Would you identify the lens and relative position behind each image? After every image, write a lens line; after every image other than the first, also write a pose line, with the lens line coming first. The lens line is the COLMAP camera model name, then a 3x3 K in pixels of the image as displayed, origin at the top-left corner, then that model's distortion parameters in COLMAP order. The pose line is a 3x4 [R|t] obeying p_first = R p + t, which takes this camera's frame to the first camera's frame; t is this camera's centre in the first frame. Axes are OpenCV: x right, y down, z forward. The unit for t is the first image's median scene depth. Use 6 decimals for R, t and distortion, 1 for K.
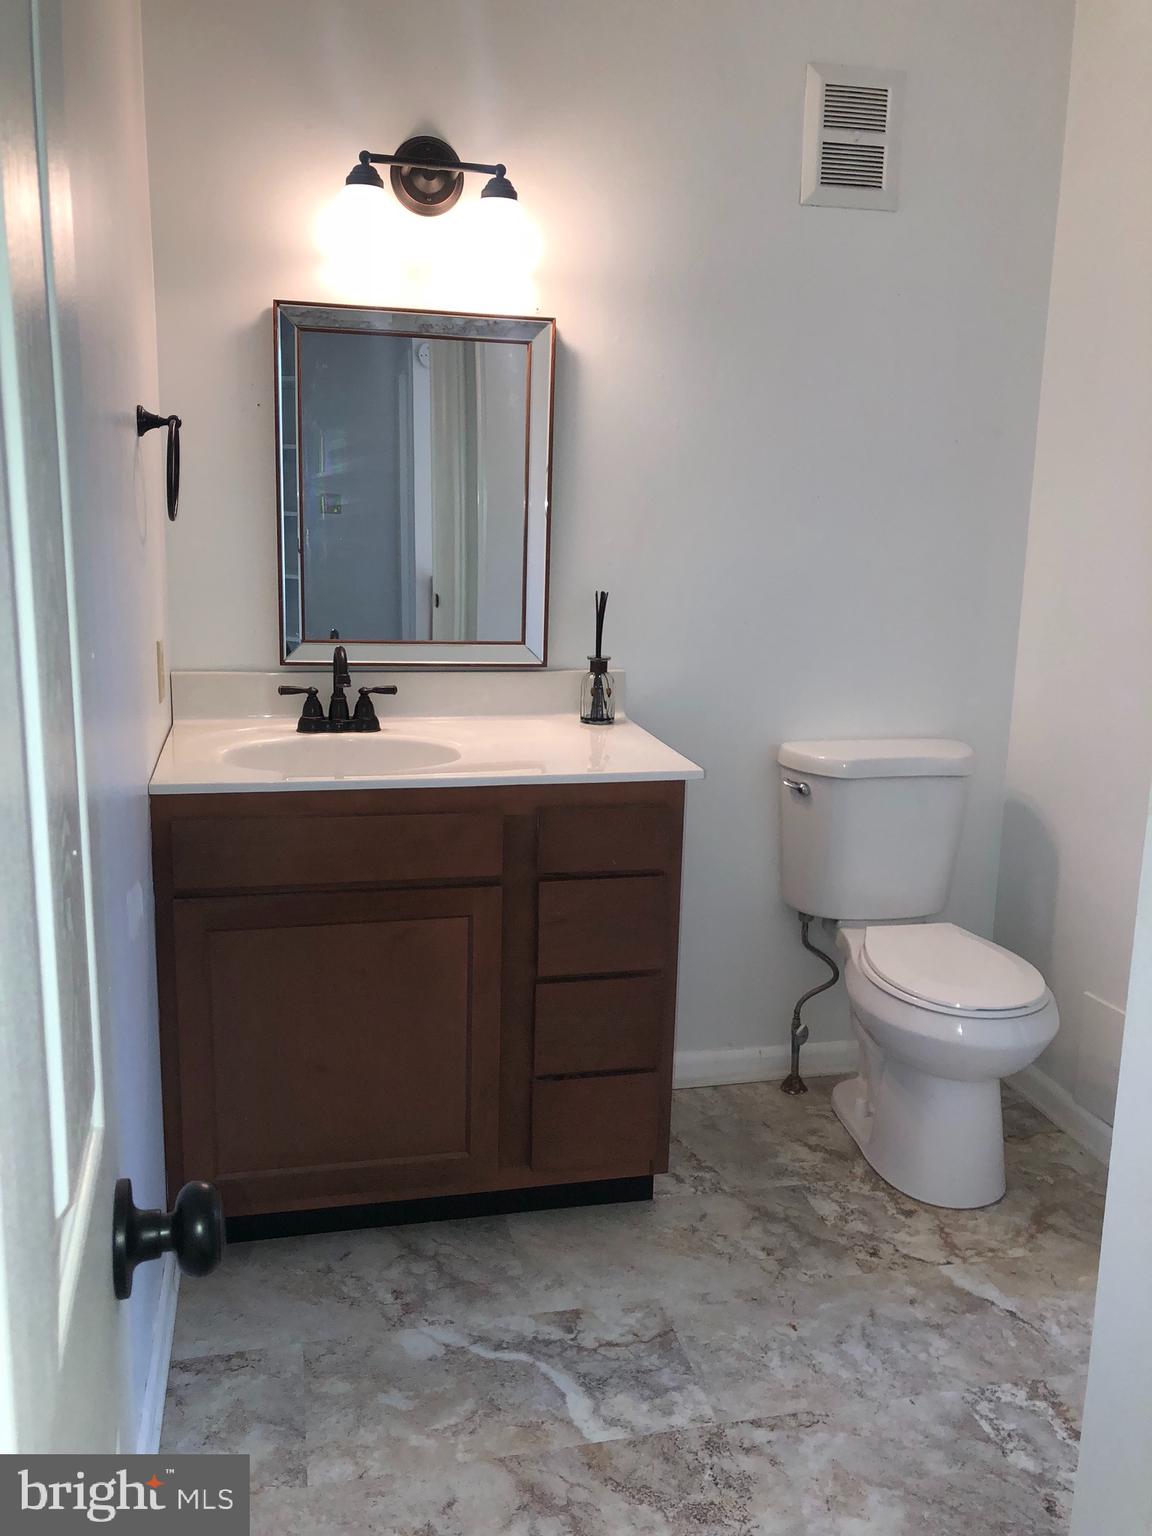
lens RADIAL K [[1260.8, 0, 566.0], [0, 1260.8, 766.7], [0, 0, 1]] dist [0.038921, -0.051442]
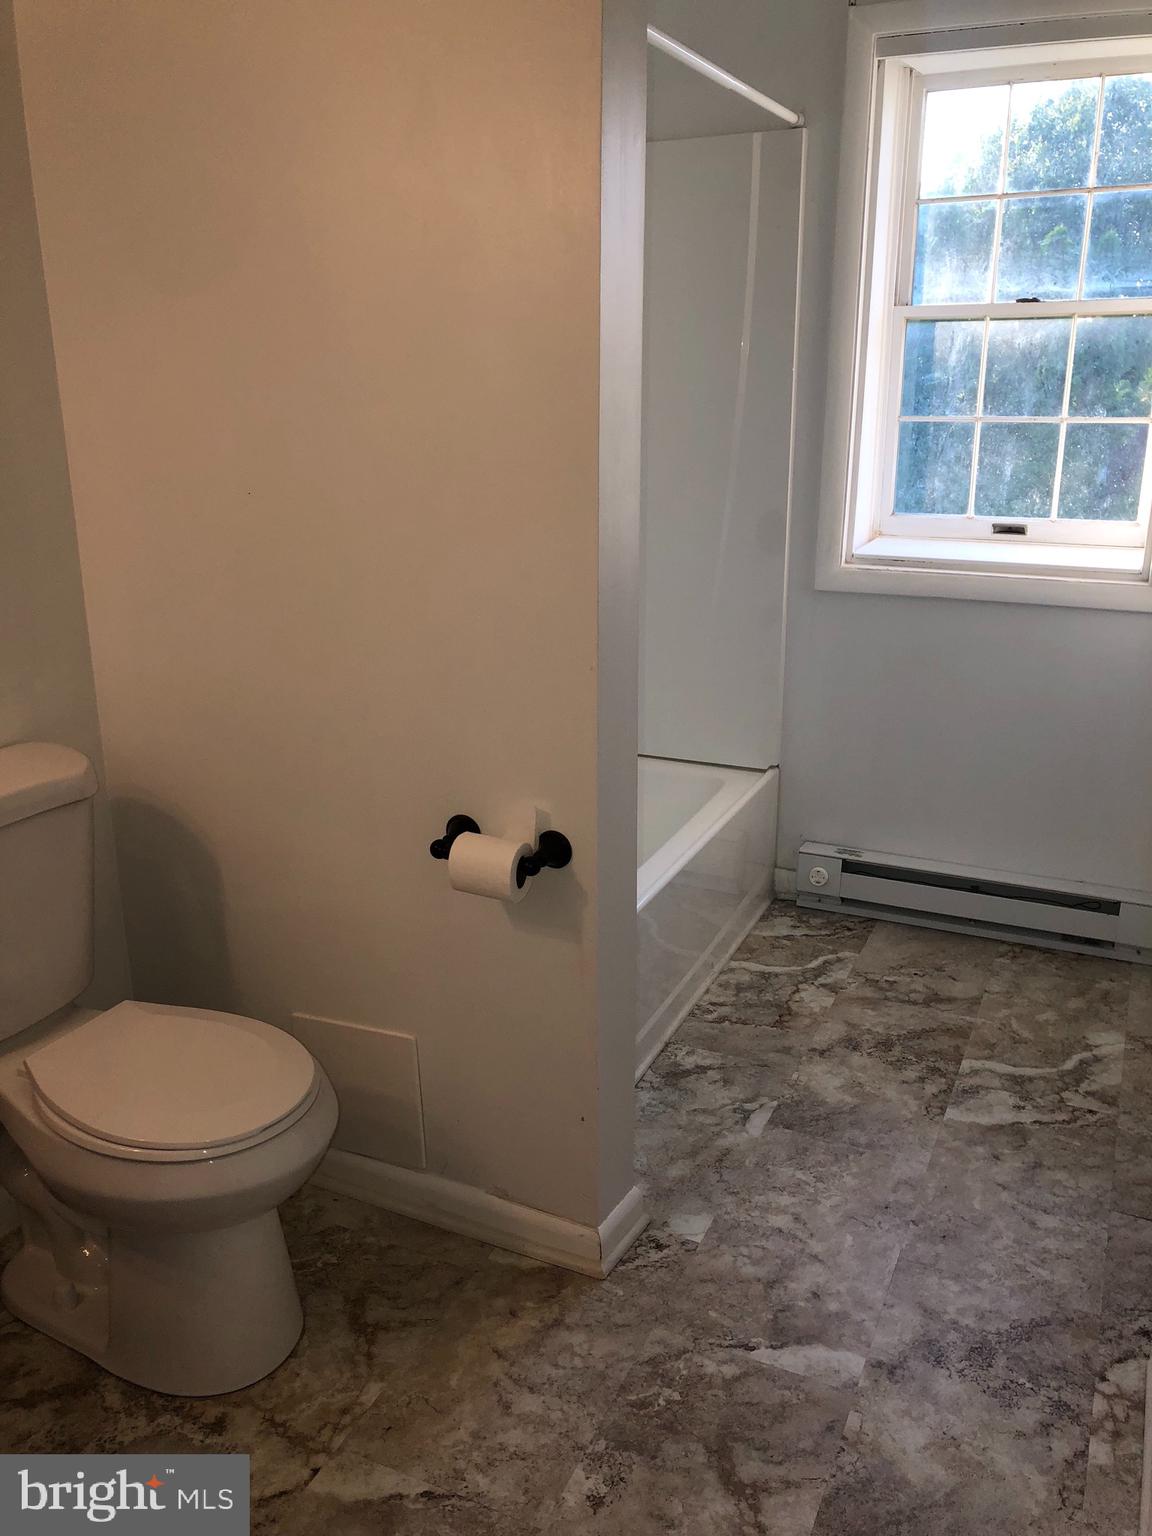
lens RADIAL K [[1260.8, 0, 576.1], [0, 1260.8, 763.9], [0, 0, 1]] dist [0.038921, -0.051442]
pose [[0.606063, -0.264743, 0.750066, -0.038664], [0.171105, 0.964301, 0.202104, -0.100609], [-0.776795, 0.005852, 0.629726, 0.346289]]
